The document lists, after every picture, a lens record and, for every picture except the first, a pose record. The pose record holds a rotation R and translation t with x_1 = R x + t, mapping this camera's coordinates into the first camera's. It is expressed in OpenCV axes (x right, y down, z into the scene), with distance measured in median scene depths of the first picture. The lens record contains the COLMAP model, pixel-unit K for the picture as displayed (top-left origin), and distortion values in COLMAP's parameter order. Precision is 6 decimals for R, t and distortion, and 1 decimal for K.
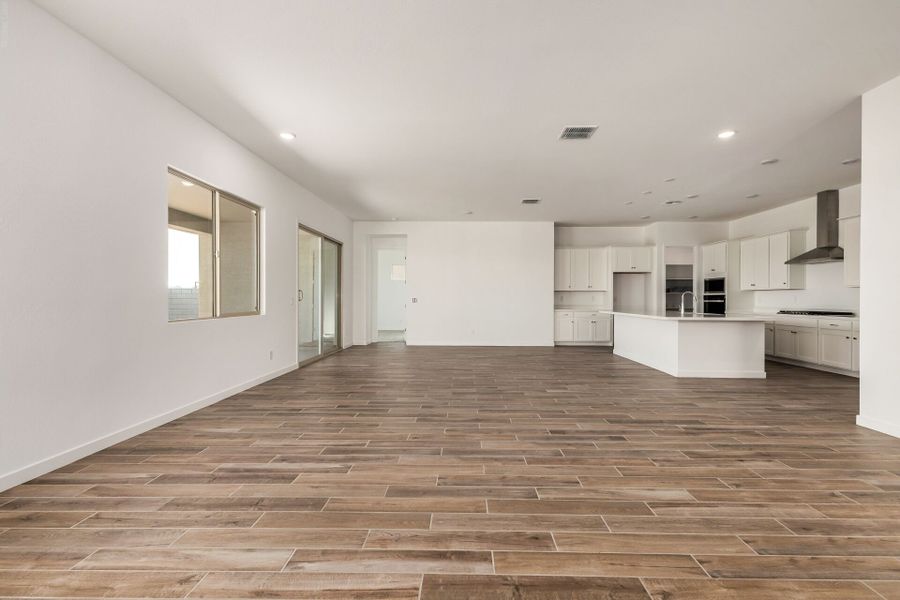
lens RADIAL K [[411.5, 0, 453.7], [0, 411.5, 299.6], [0, 0, 1]] dist [0.009610, 0.000199]
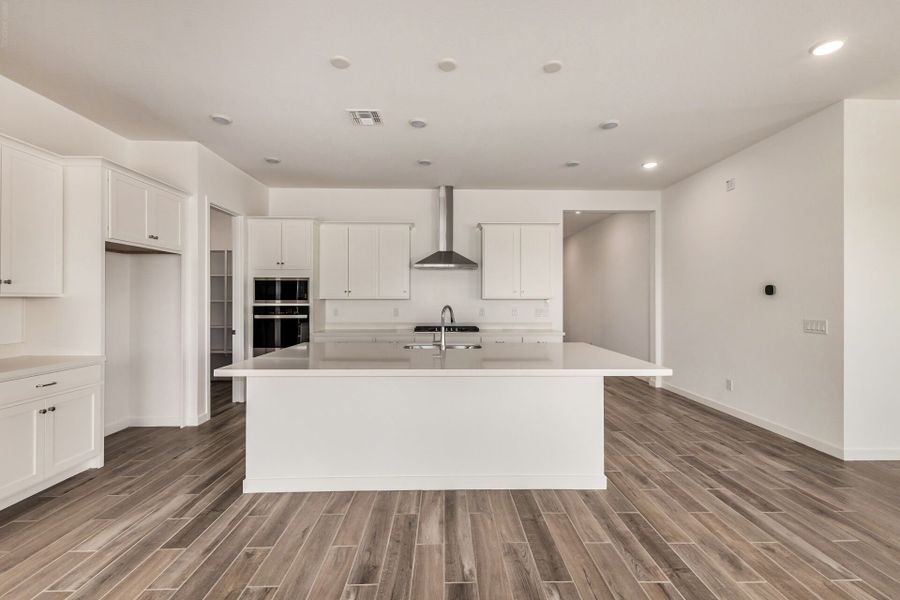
lens RADIAL K [[431.9, 0, 450.0], [0, 431.9, 300.0], [0, 0, 1]] dist [0.000637, 0.000018]
pose [[-0.046779, 0.002124, 0.998903, 0.021812], [-0.000974, 0.999997, -0.002172, -0.028001], [-0.998905, -0.001074, -0.046776, 1.202741]]
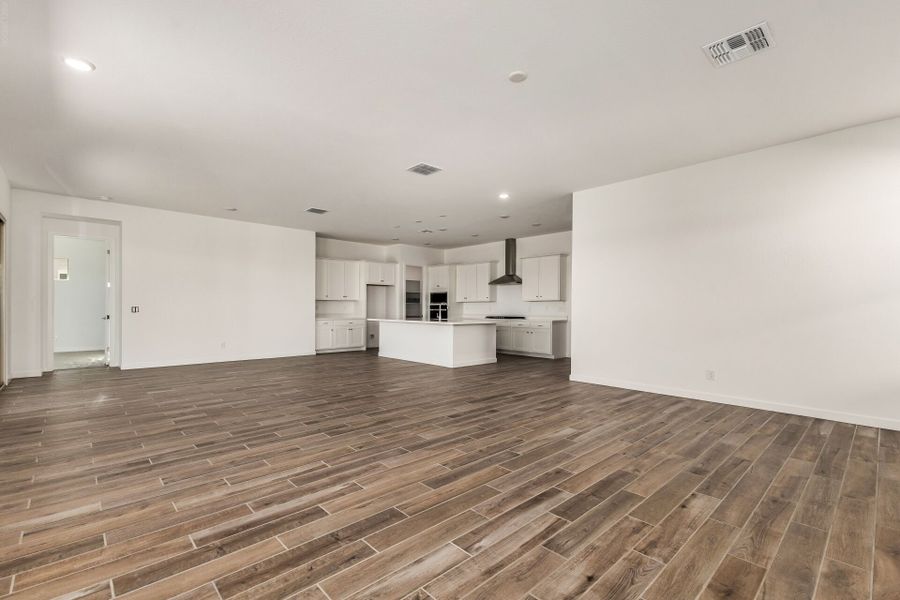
lens RADIAL K [[411.5, 0, 453.7], [0, 411.5, 299.6], [0, 0, 1]] dist [0.009610, 0.000199]
pose [[0.704444, 0.016181, 0.709575, -0.389220], [-0.000909, 0.999760, -0.021896, 0.000078], [-0.709759, 0.014780, 0.704289, 0.079788]]
